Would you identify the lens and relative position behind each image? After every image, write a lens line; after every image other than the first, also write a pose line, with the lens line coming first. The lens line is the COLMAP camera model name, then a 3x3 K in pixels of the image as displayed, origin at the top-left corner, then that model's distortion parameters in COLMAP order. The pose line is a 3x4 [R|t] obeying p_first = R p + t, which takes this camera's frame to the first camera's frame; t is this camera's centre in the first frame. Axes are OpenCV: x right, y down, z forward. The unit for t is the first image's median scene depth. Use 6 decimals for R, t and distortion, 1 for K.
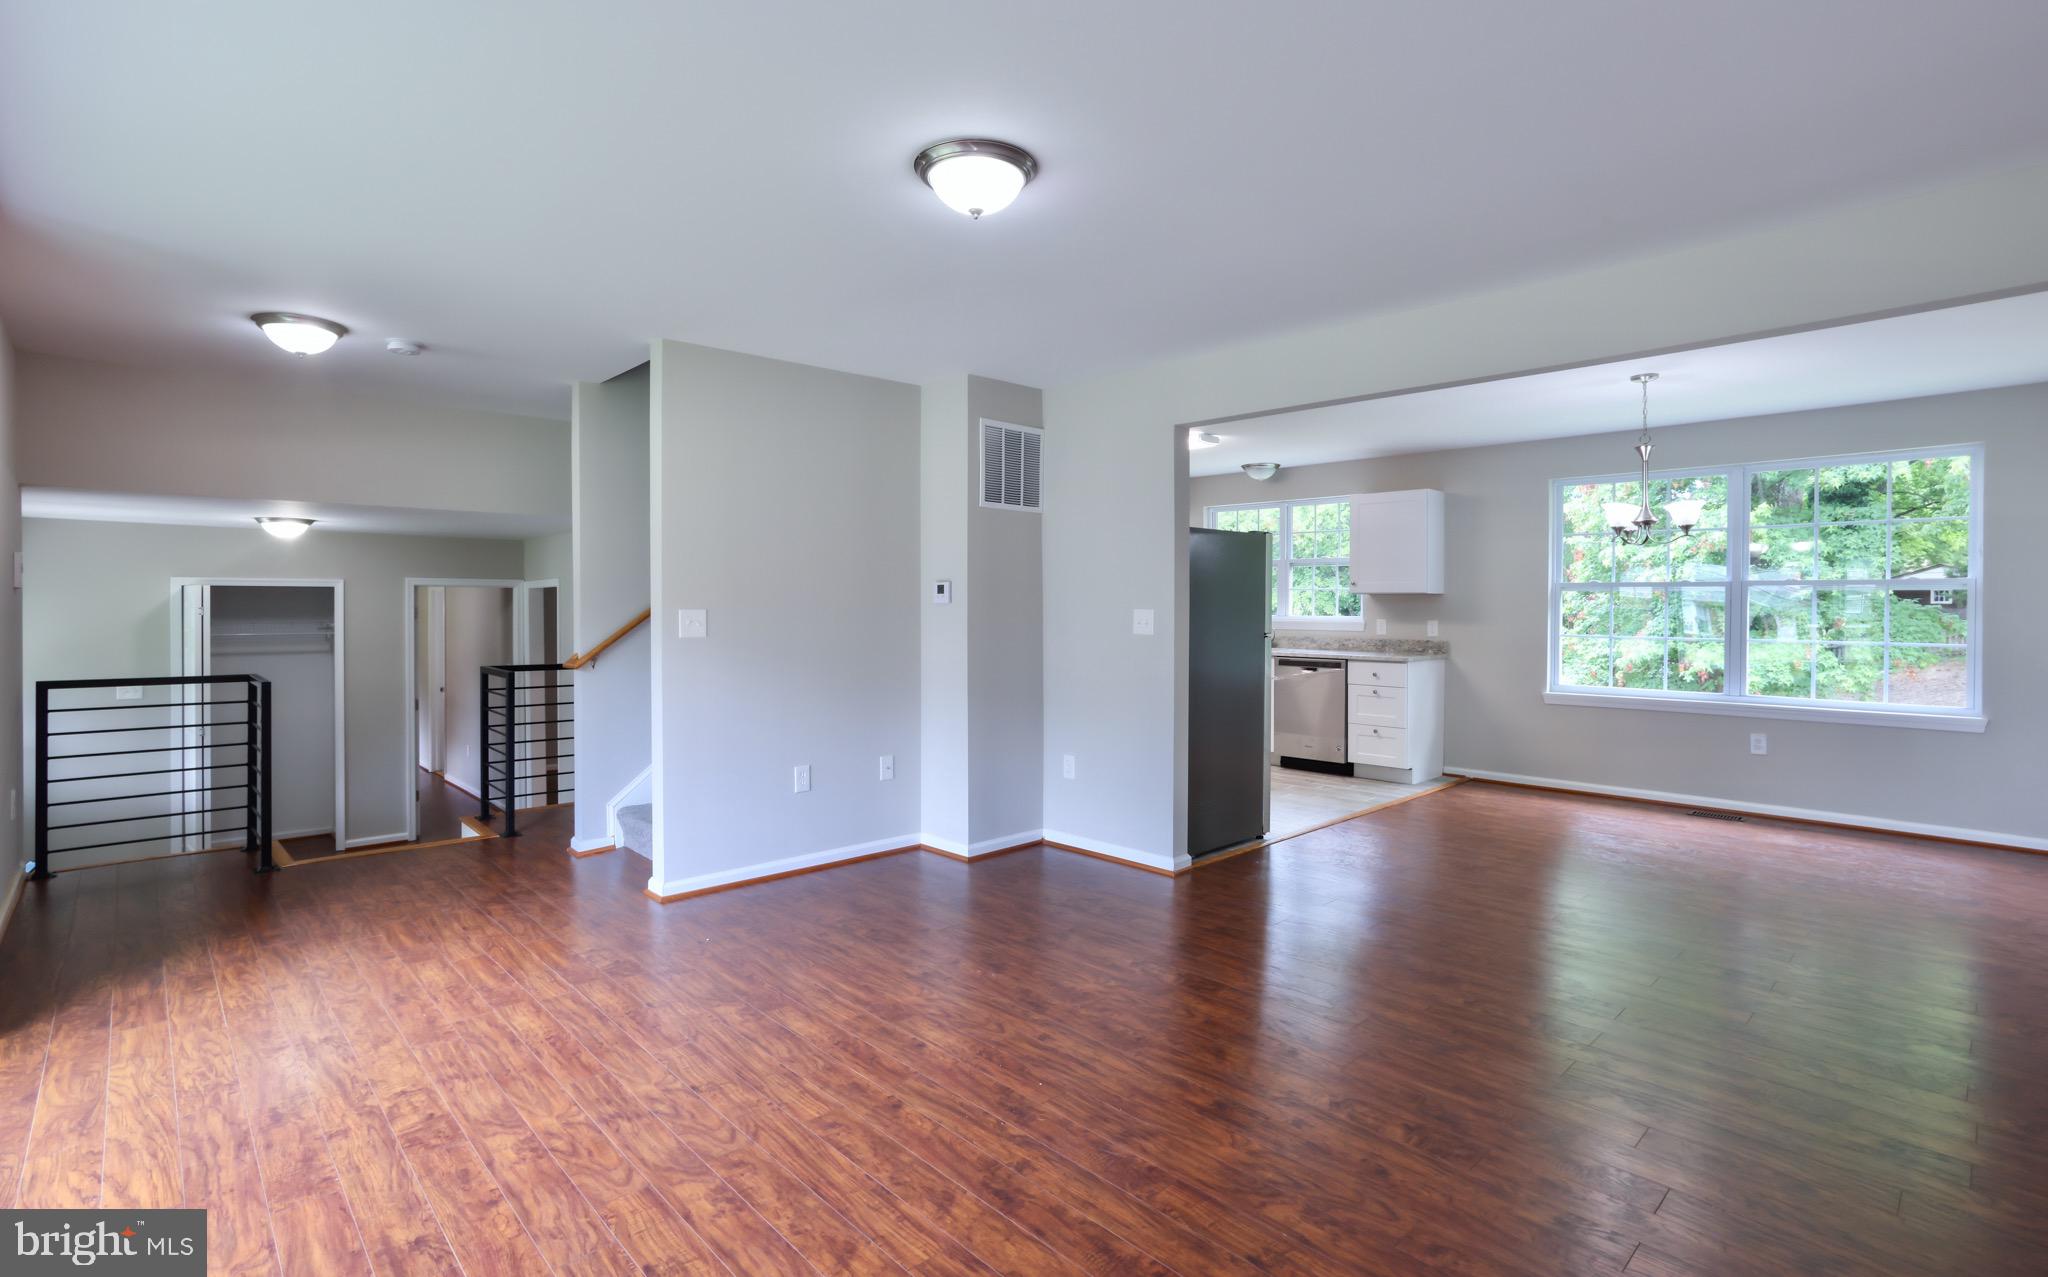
lens RADIAL K [[983.1, 0, 1011.4], [0, 983.1, 616.4], [0, 0, 1]] dist [-0.053566, 0.039804]
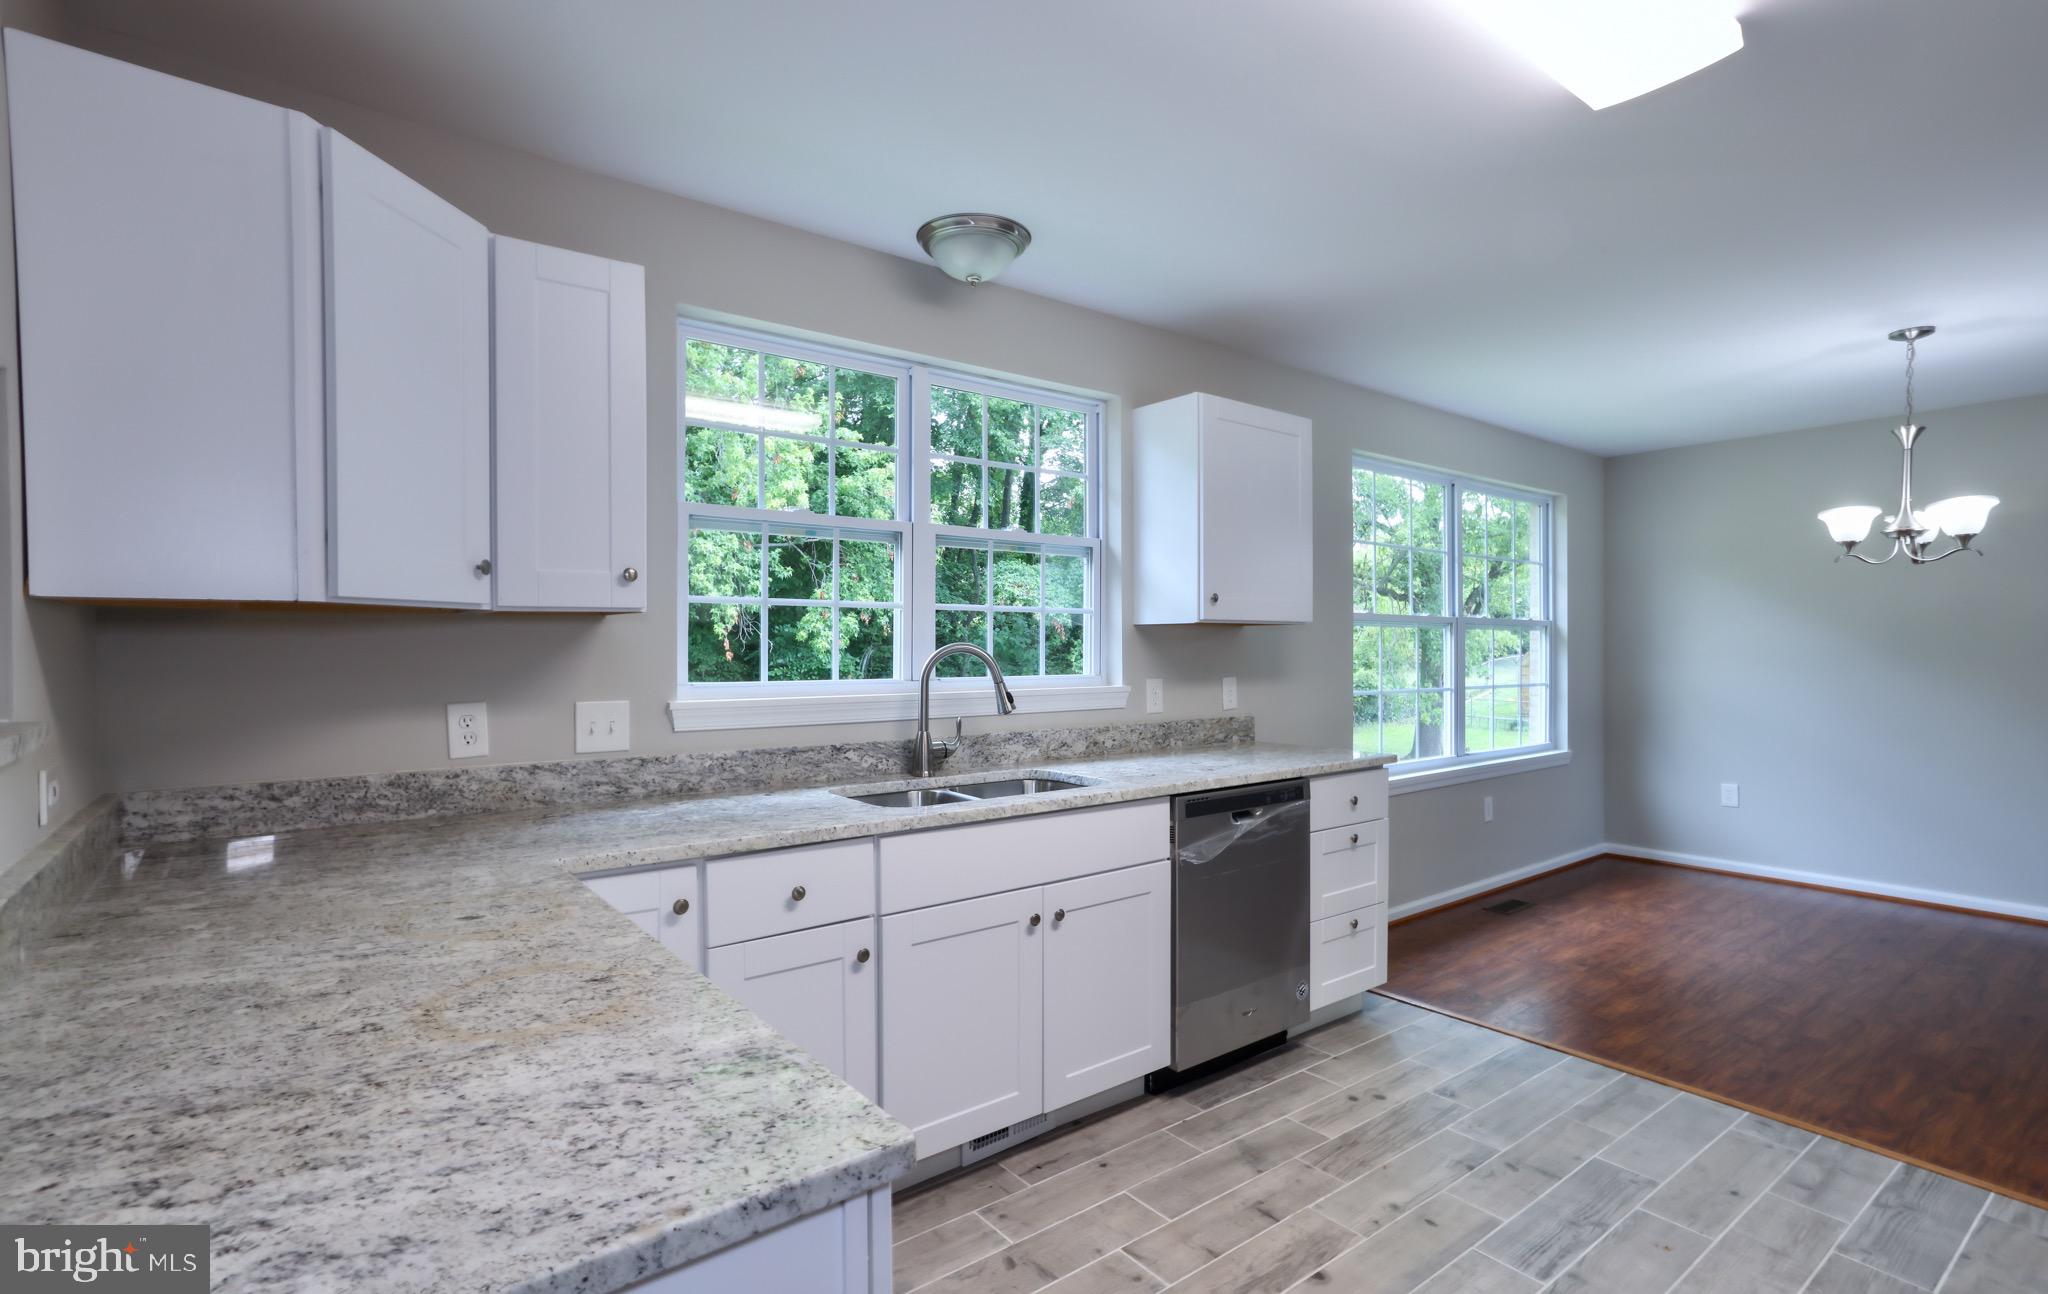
lens RADIAL K [[977.1, 0, 1024.0], [0, 977.1, 647.0], [0, 0, 1]] dist [-0.041700, 0.033966]
pose [[0.092497, -0.002190, 0.995711, -0.187629], [0.014243, 0.999898, 0.000876, -0.029361], [-0.995611, 0.014101, 0.092518, 2.132942]]
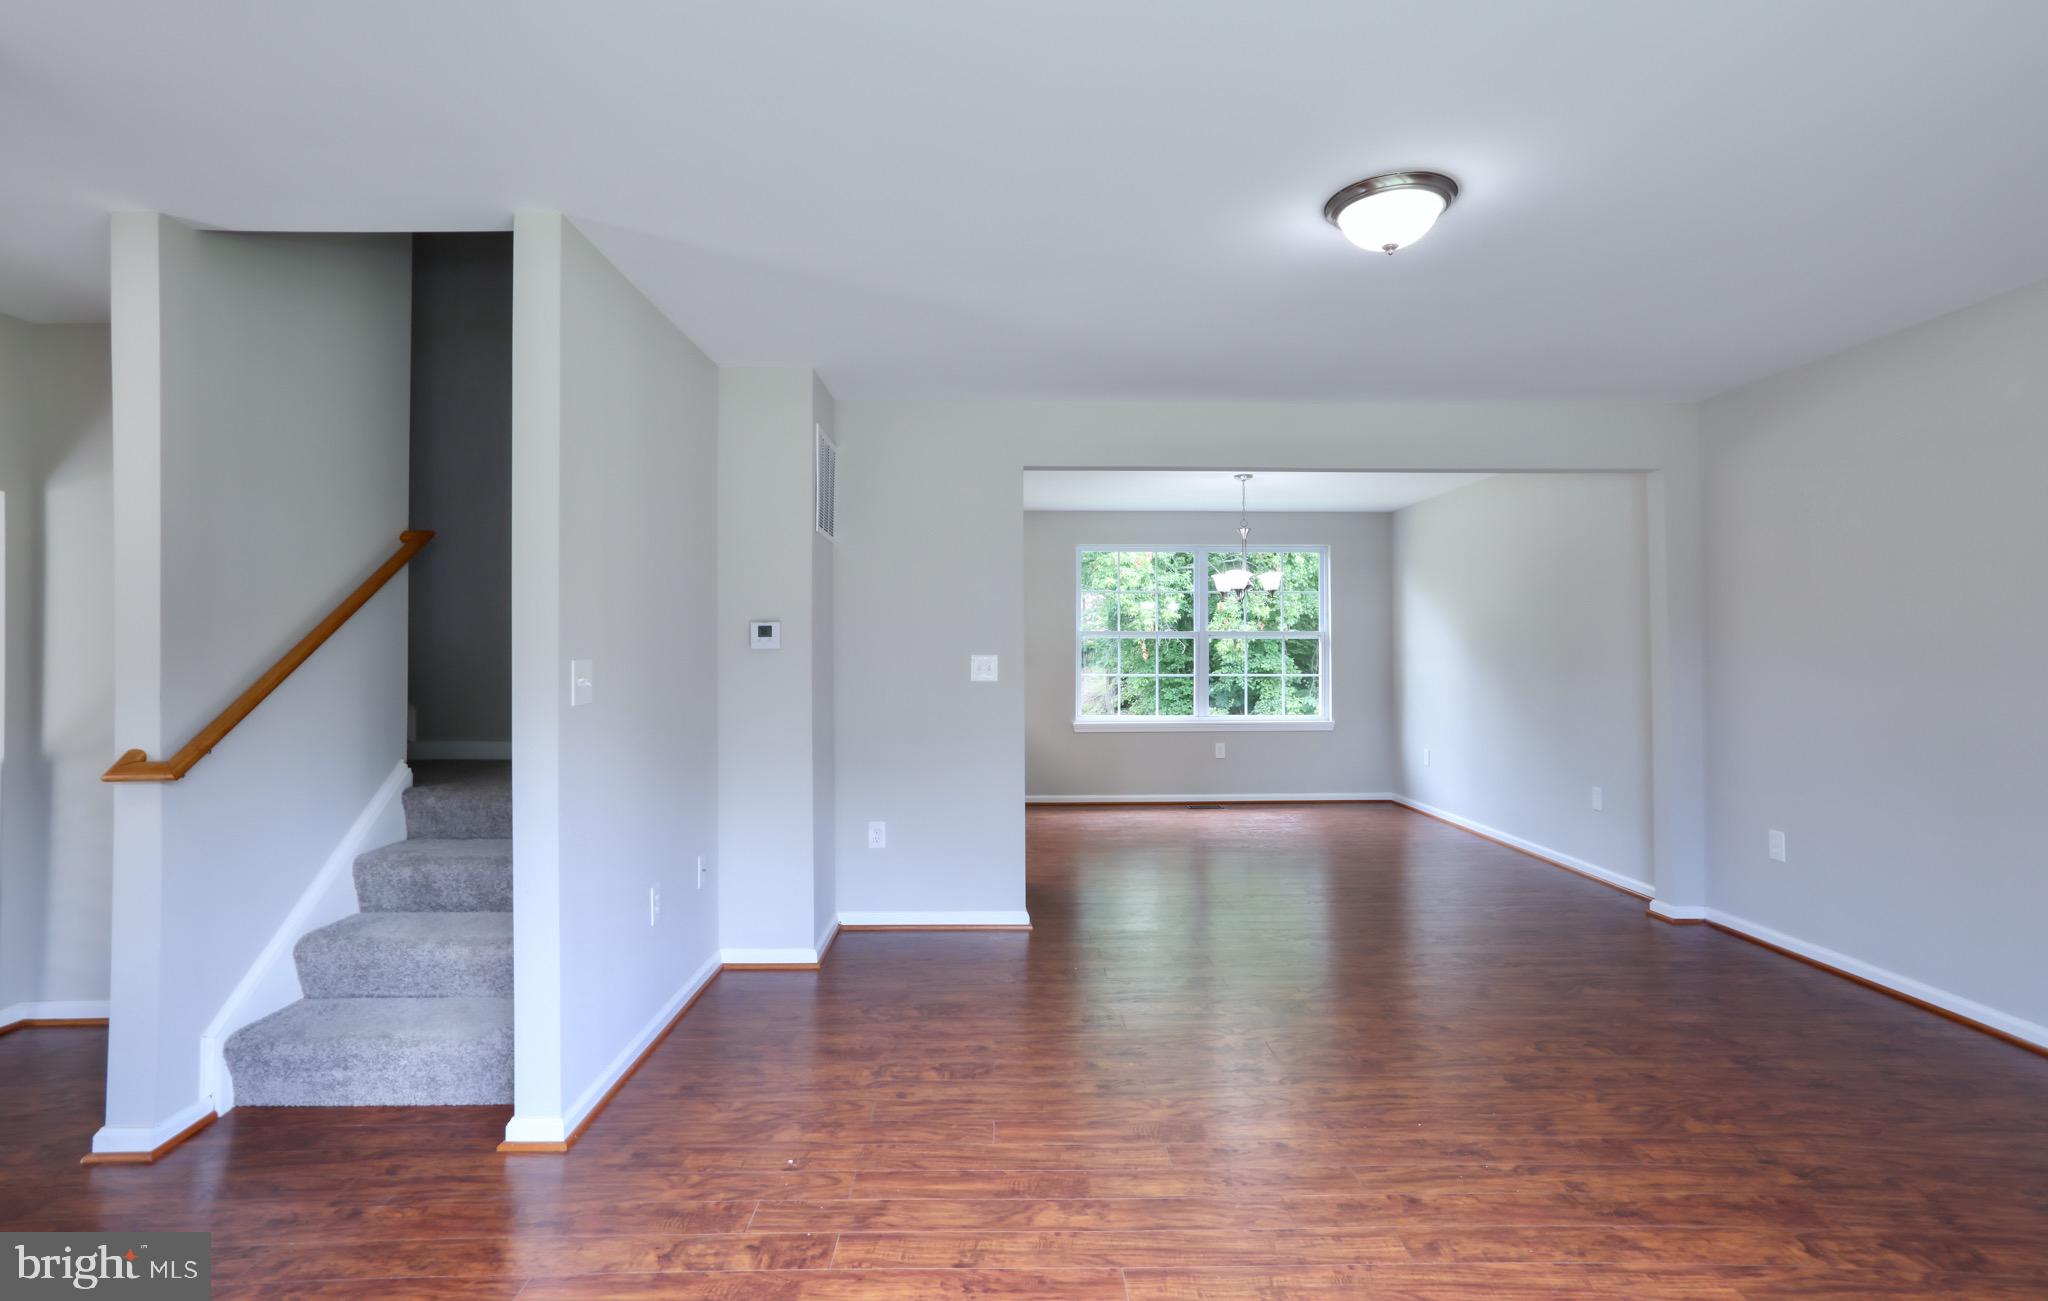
lens RADIAL K [[977.6, 0, 1003.3], [0, 977.6, 647.1], [0, 0, 1]] dist [-0.037209, 0.035216]
pose [[0.665403, -0.001037, 0.746484, -0.813708], [0.012530, 0.999874, -0.009781, -0.007858], [-0.746380, 0.015862, 0.665331, 0.523931]]
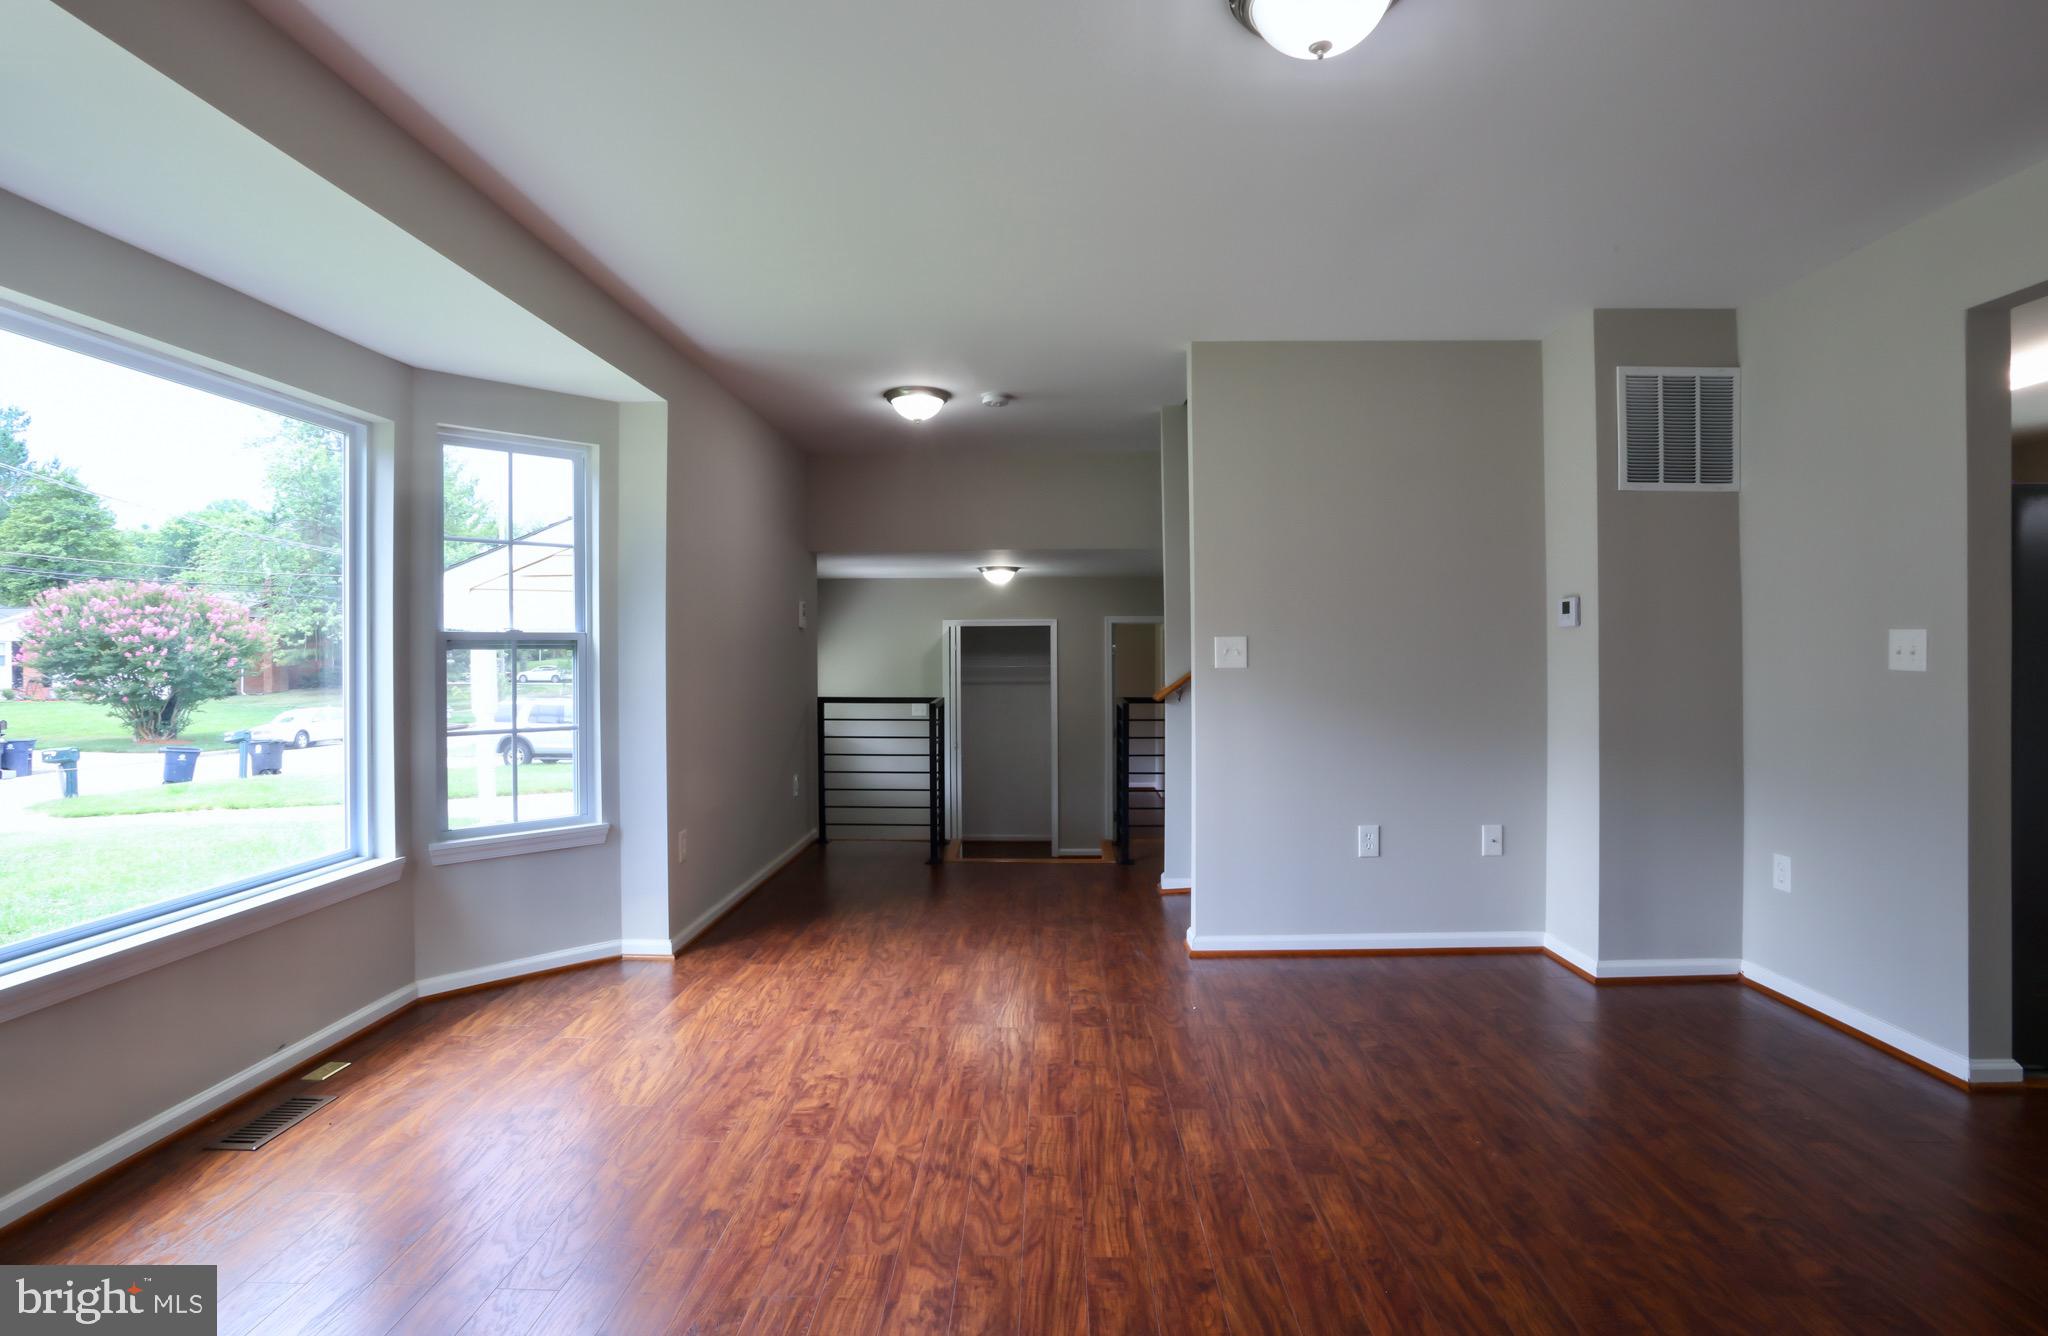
lens RADIAL K [[1005.4, 0, 1007.7], [0, 1005.4, 648.8], [0, 0, 1]] dist [-0.077042, 0.037010]
pose [[0.707554, -0.004430, -0.706646, 0.237657], [-0.003650, 0.999944, -0.009923, 0.018642], [0.706650, 0.009600, 0.707498, 0.279147]]
